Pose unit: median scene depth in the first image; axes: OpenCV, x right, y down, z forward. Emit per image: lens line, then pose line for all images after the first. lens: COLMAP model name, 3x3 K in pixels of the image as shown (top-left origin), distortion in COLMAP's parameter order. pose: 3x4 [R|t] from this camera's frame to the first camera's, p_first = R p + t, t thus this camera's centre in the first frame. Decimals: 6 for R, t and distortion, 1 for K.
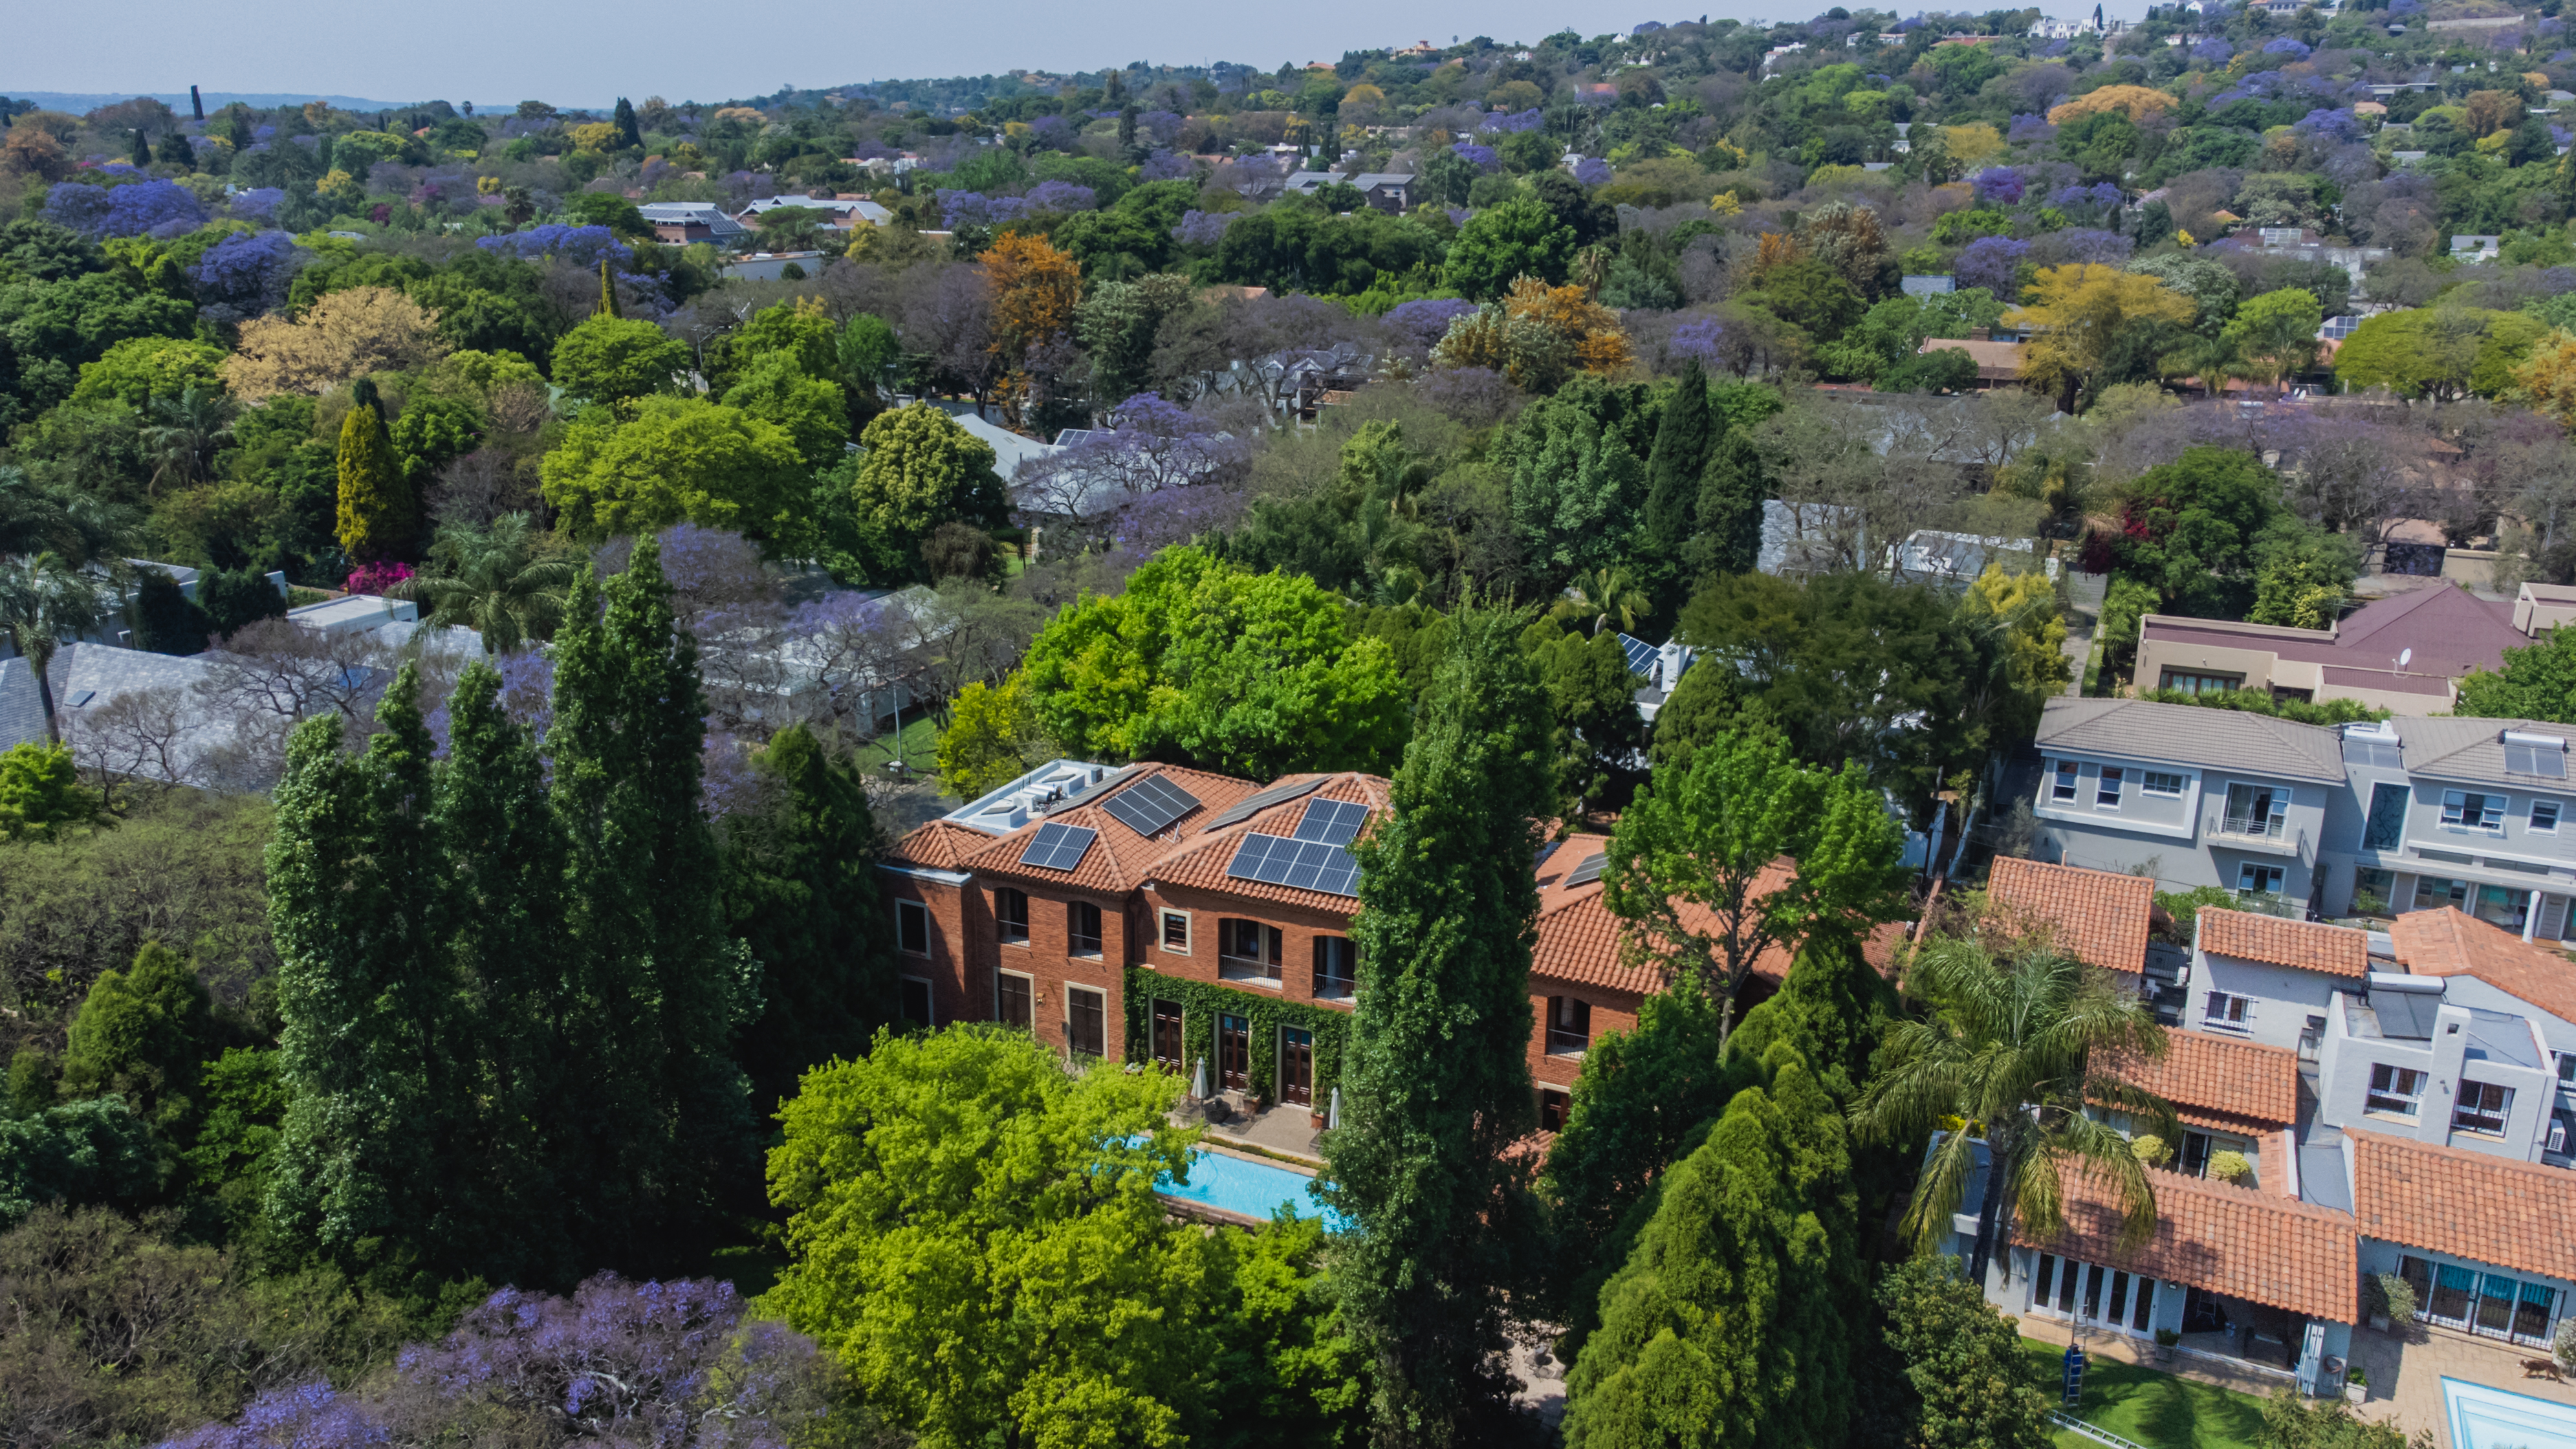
lens RADIAL K [[1879.1, 0, 1313.8], [0, 1879.1, 745.8], [0, 0, 1]] dist [0.027814, -0.002705]
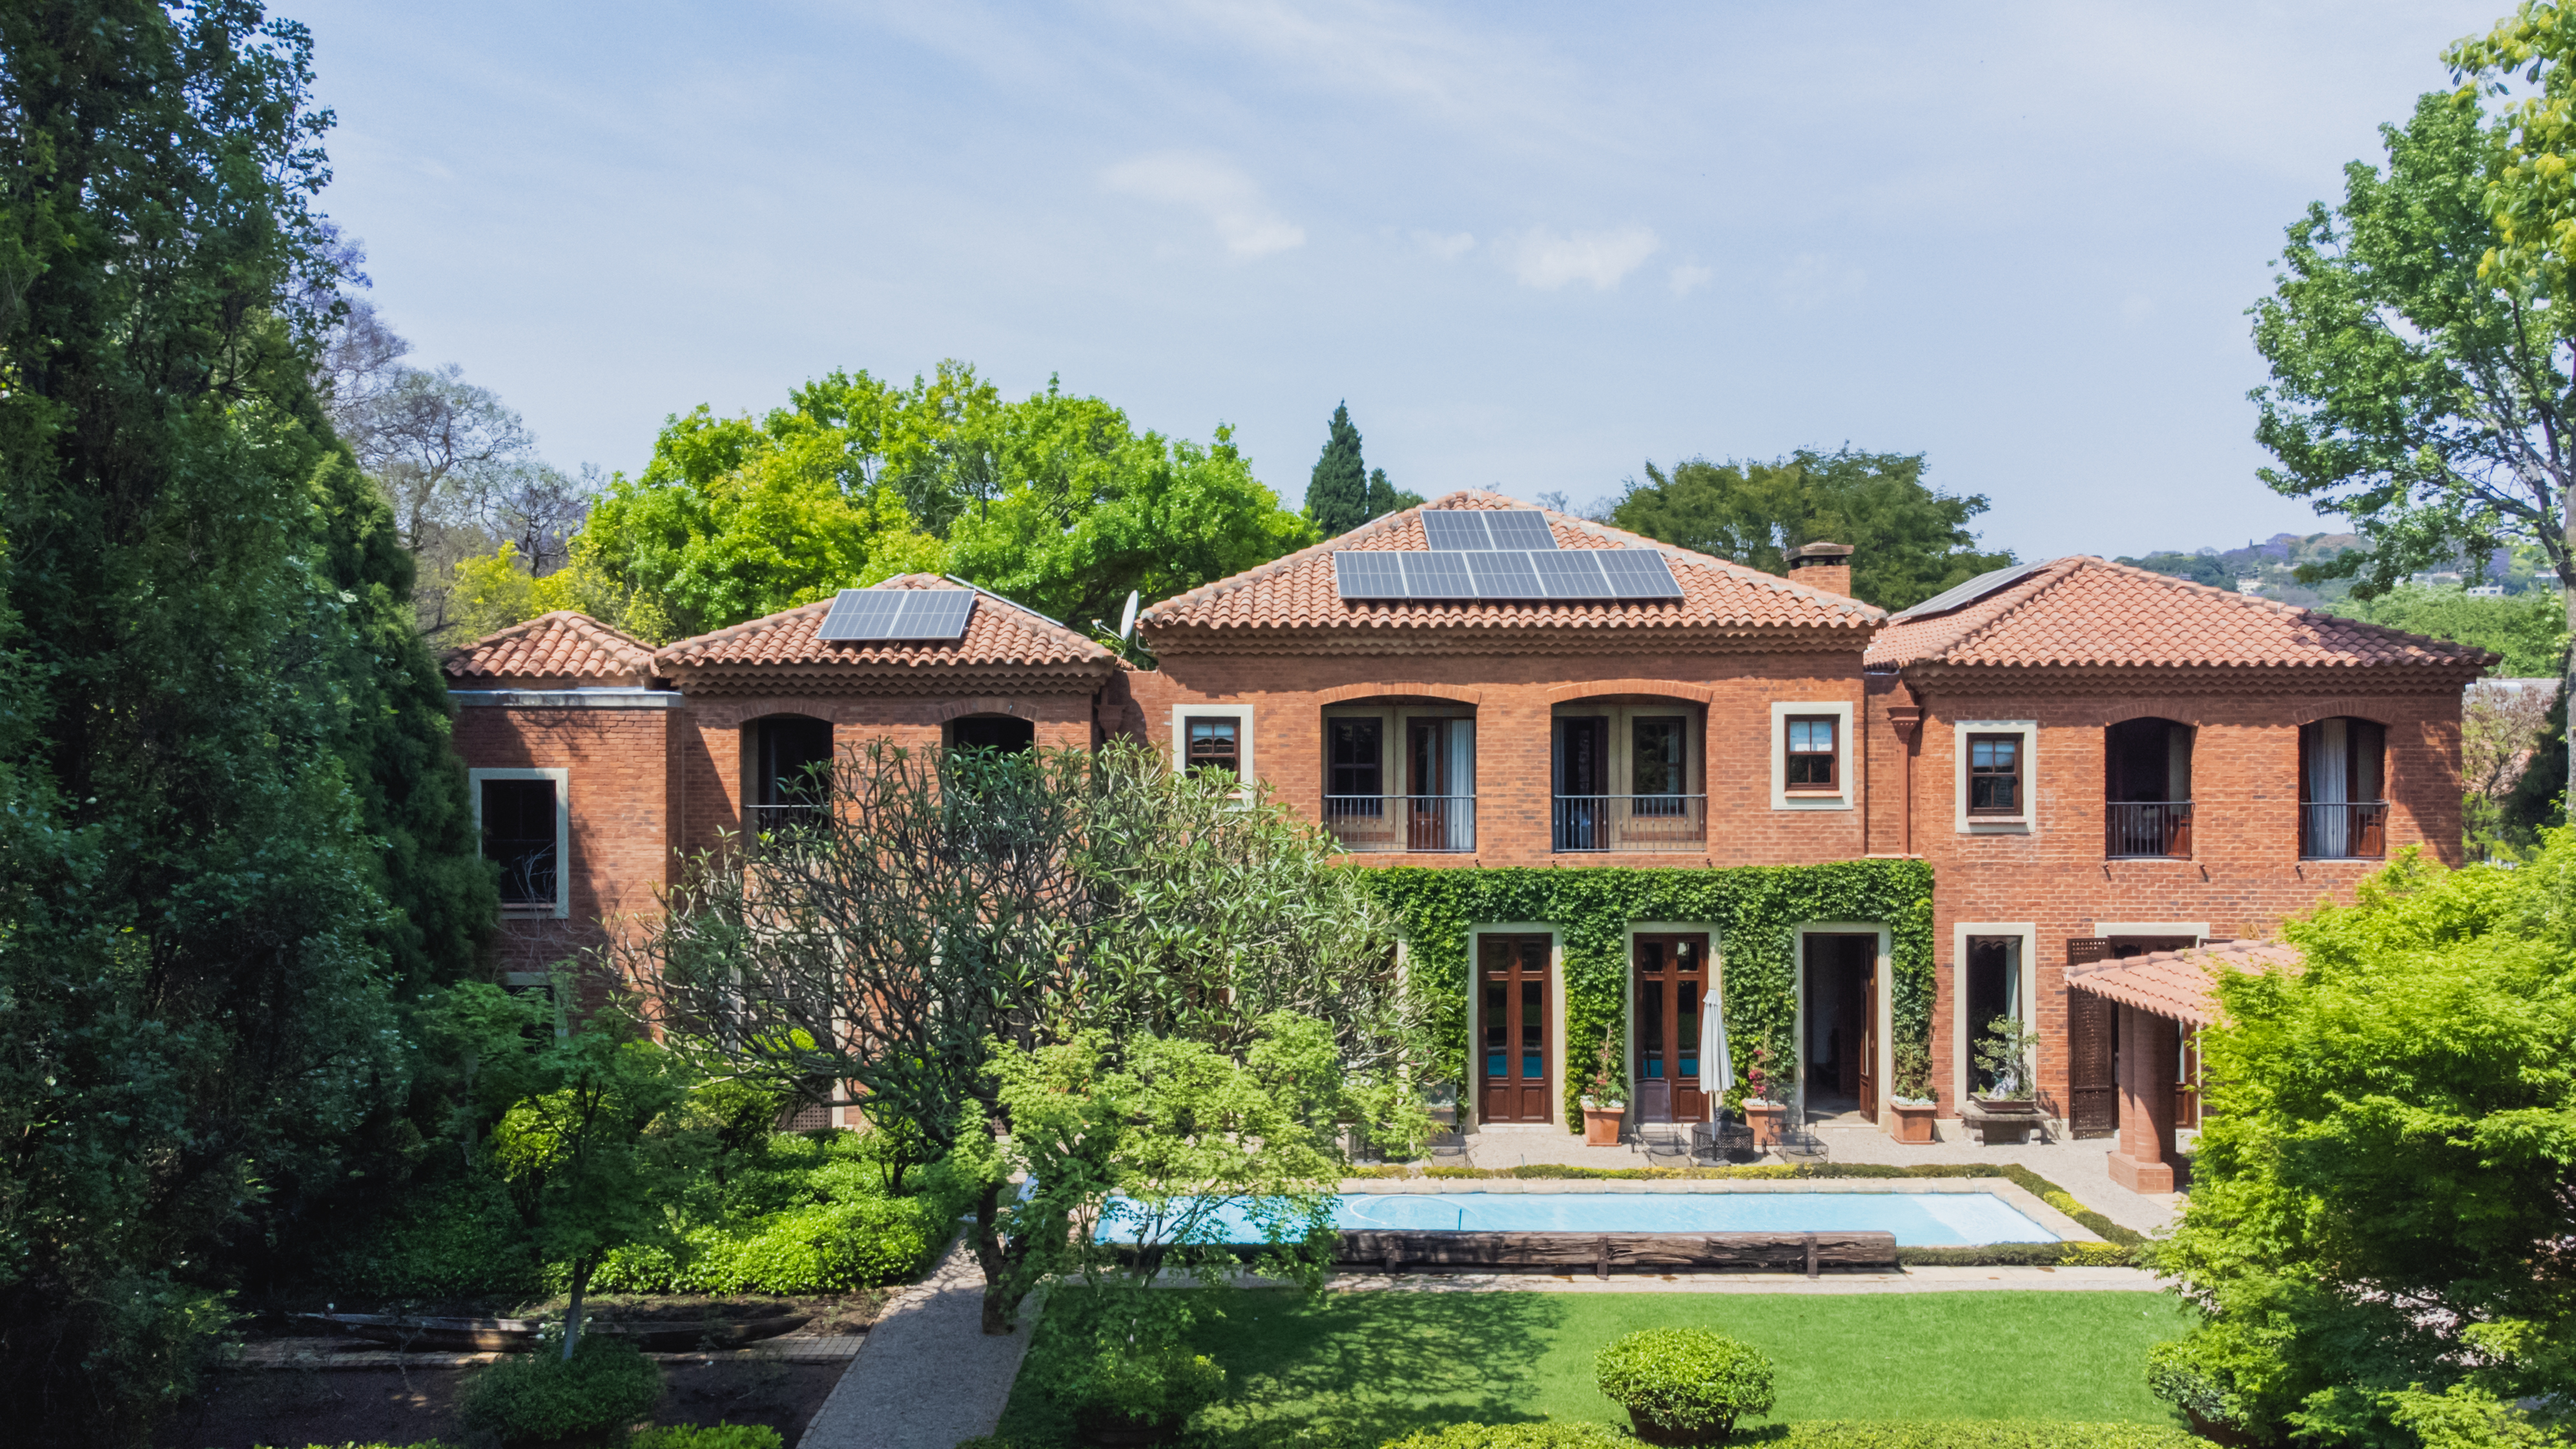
lens RADIAL K [[1879.1, 0, 1313.8], [0, 1879.1, 745.8], [0, 0, 1]] dist [0.027814, -0.002705]
pose [[0.907726, -0.015564, 0.419276, -0.202636], [0.139107, 0.953952, -0.265754, 0.185622], [-0.395833, 0.299556, 0.868092, 0.516940]]
